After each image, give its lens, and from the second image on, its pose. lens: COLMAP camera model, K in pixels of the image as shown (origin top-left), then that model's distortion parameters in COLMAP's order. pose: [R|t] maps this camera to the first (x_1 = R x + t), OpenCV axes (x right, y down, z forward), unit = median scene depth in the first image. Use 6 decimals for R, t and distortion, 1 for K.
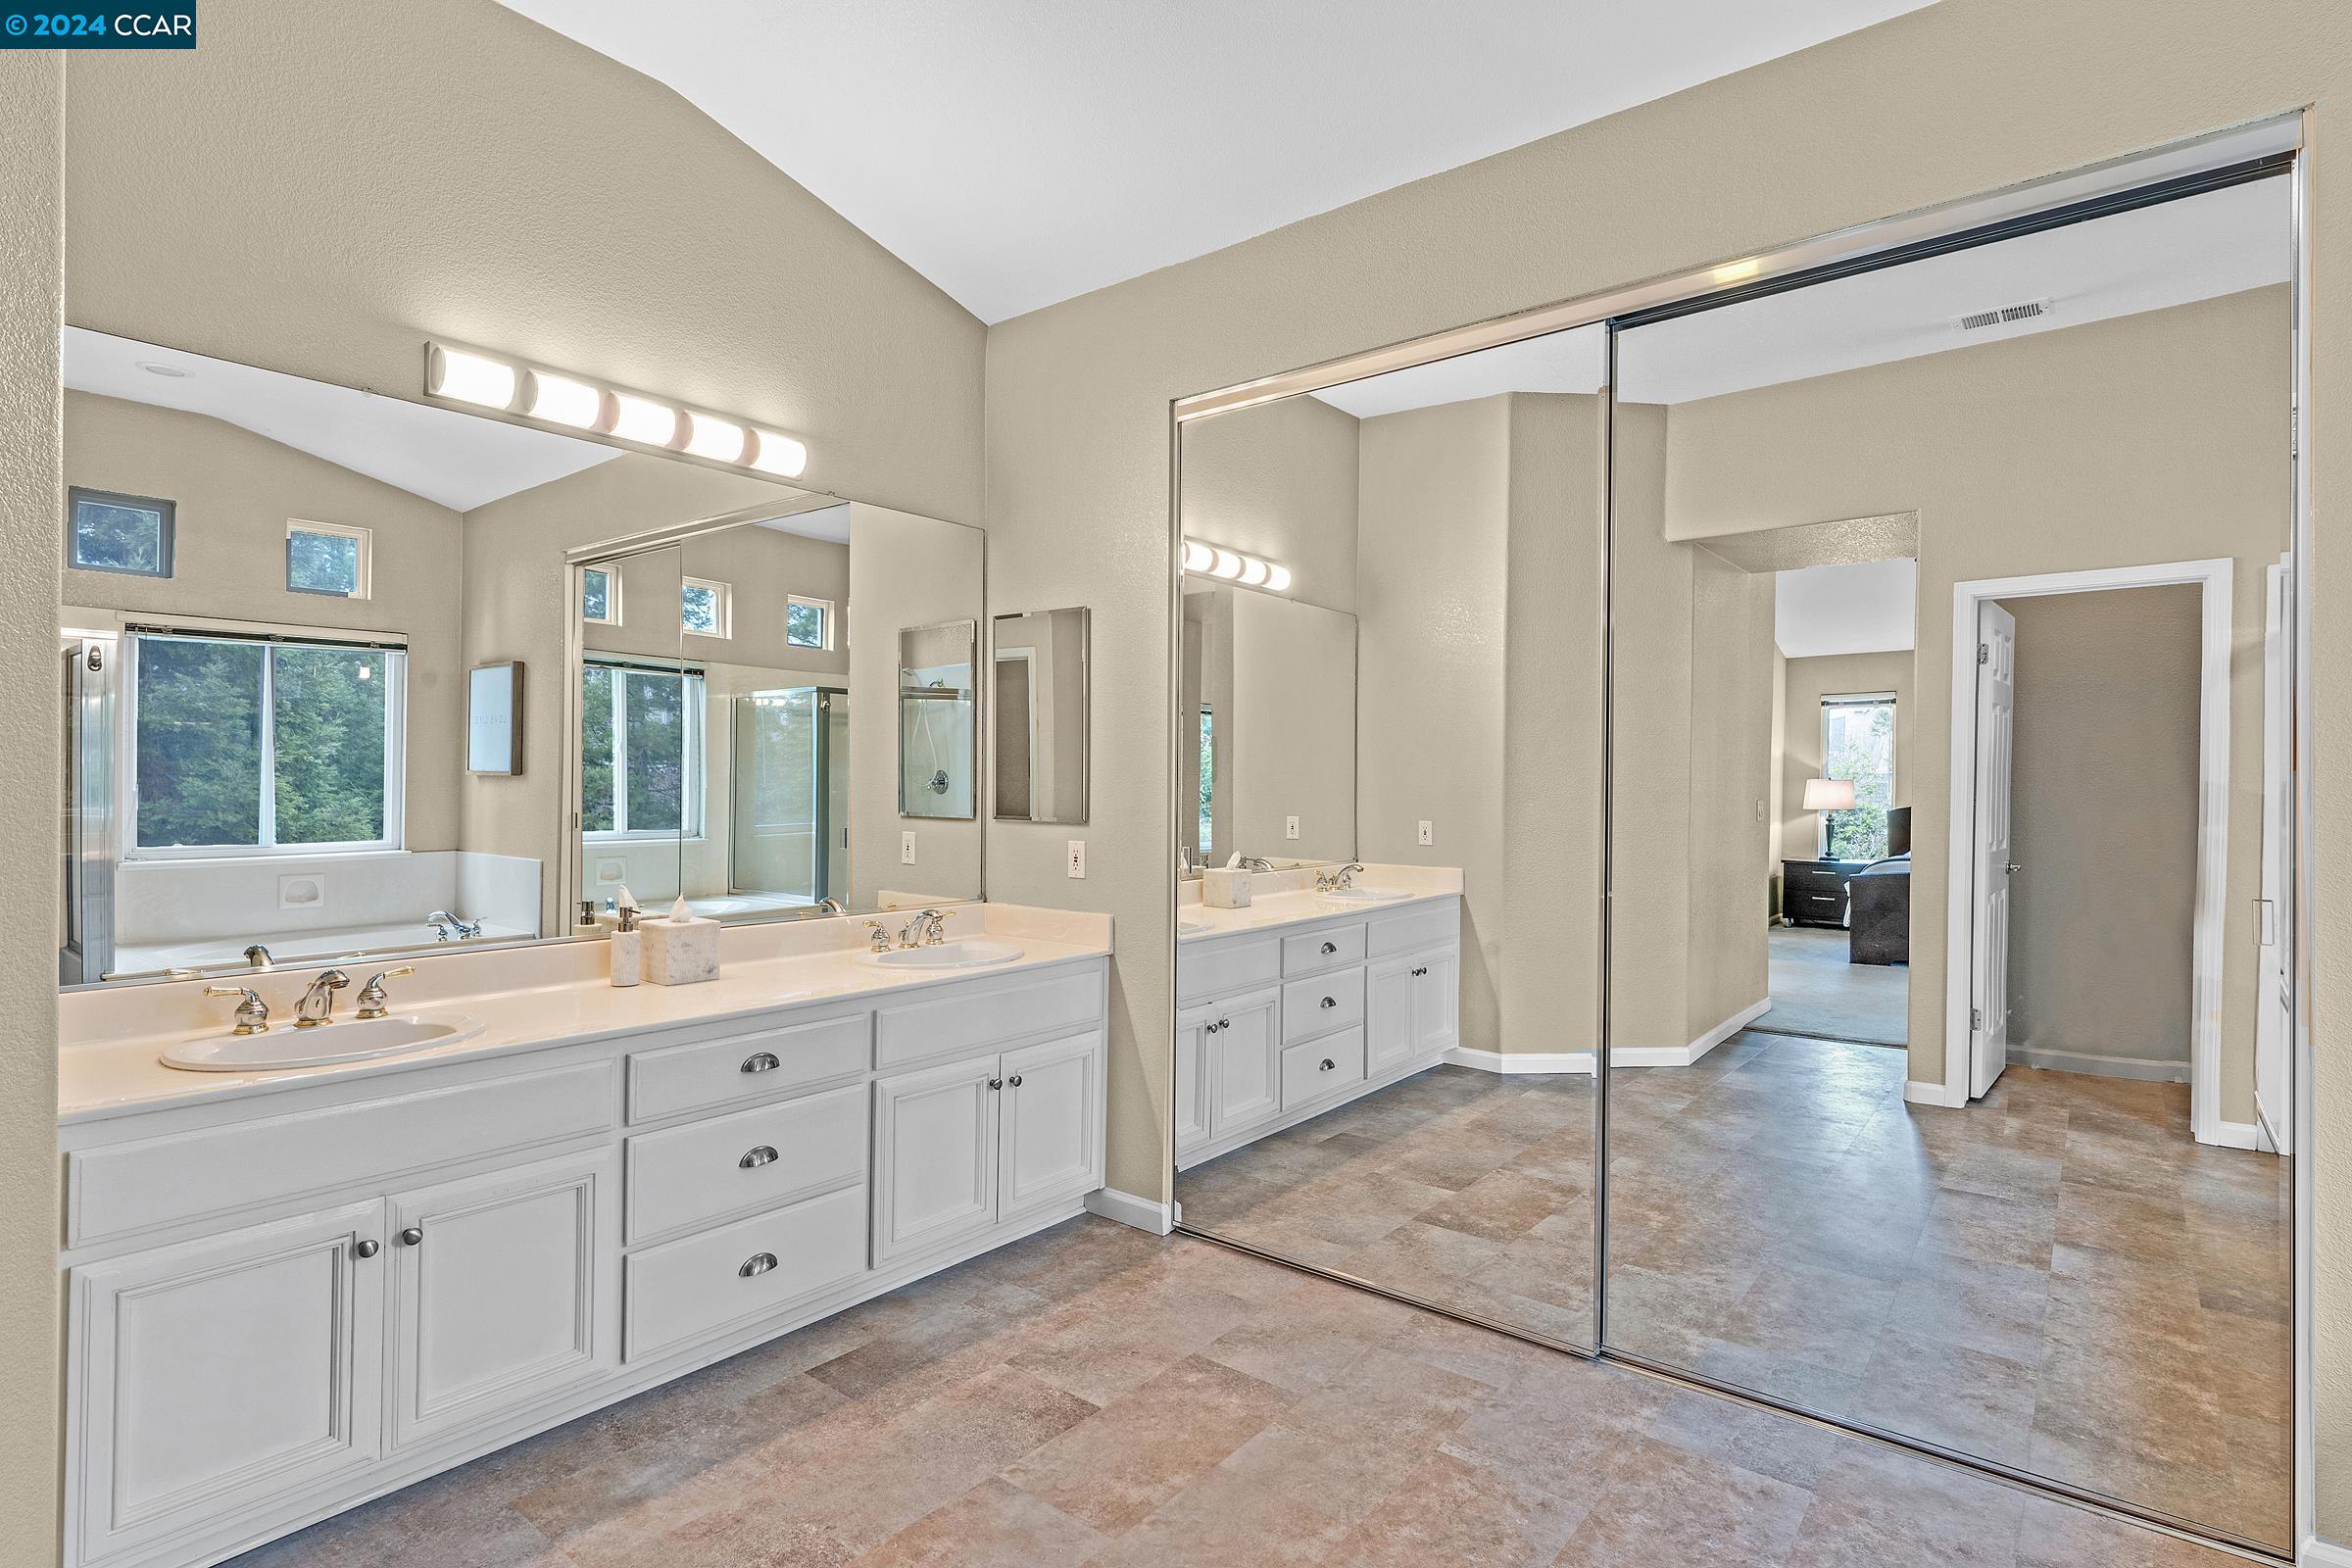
lens RADIAL K [[1181.3, 0, 1189.1], [0, 1181.3, 762.9], [0, 0, 1]] dist [-0.004171, -0.000956]
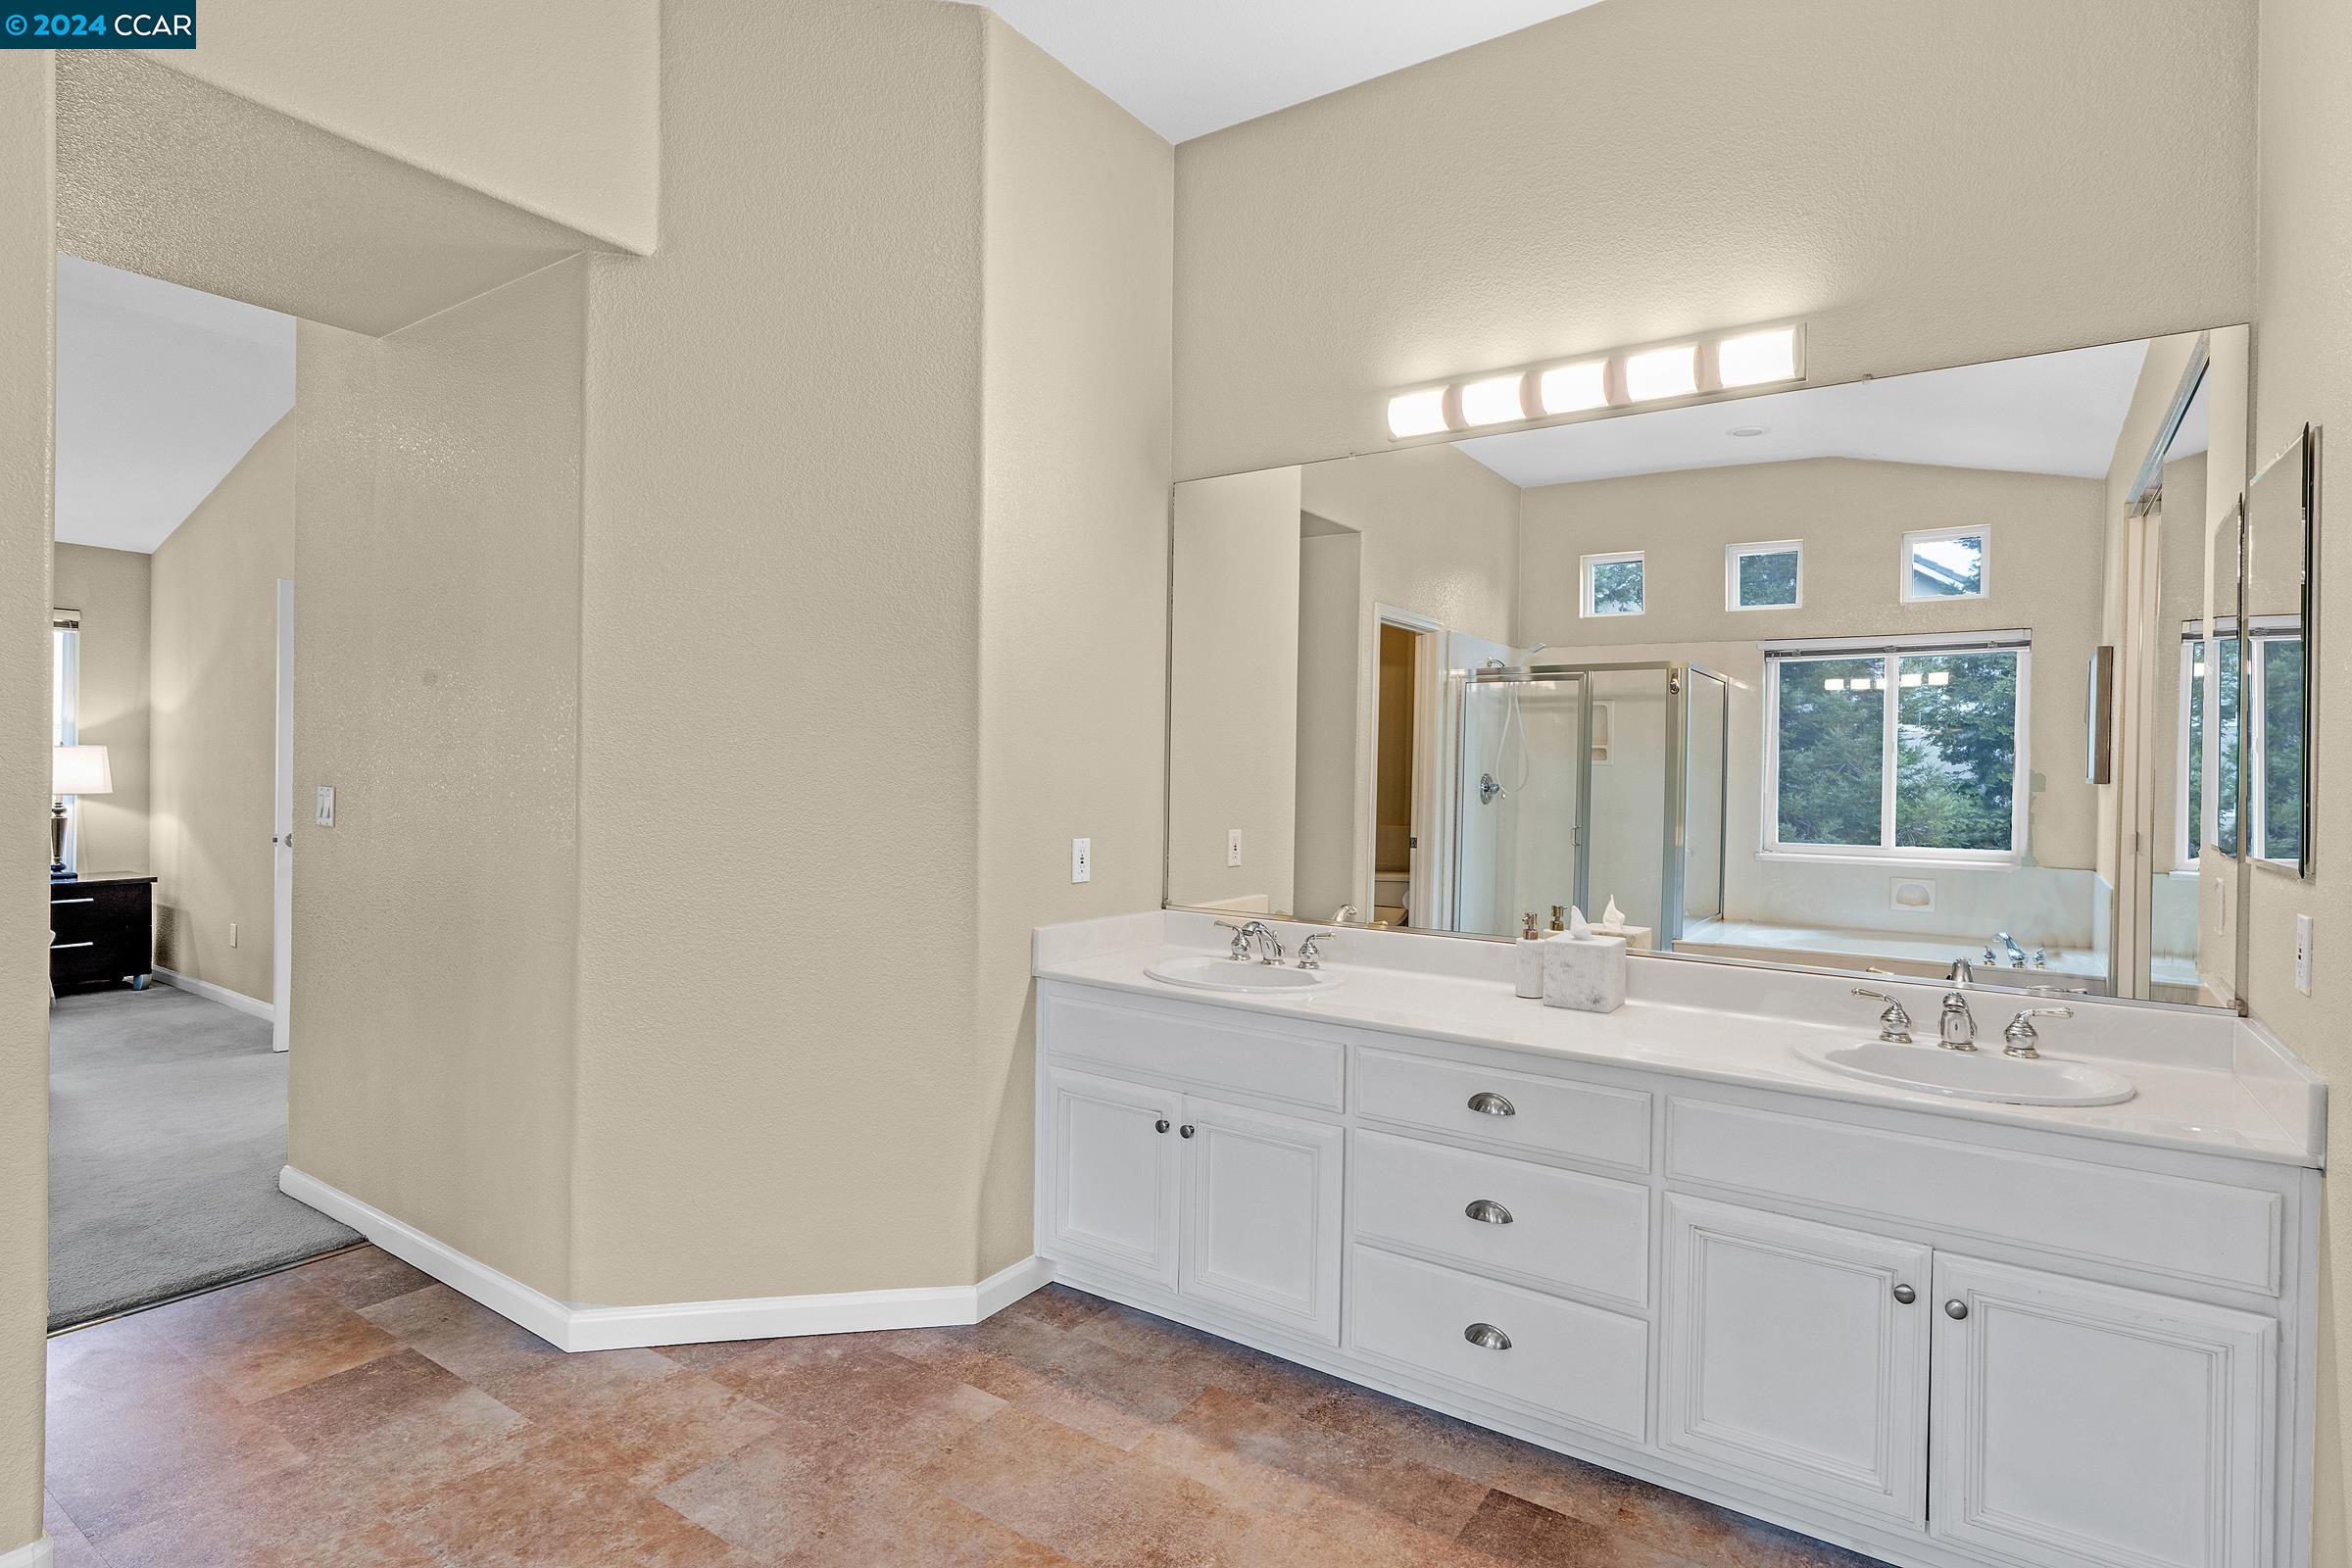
lens RADIAL K [[1181.3, 0, 1189.1], [0, 1181.3, 762.9], [0, 0, 1]] dist [-0.004171, -0.000956]
pose [[0.060440, -0.012884, -0.998089, 0.466882], [0.004089, 0.999912, -0.012660, 0.012098], [0.998163, -0.003316, 0.060488, 0.687264]]
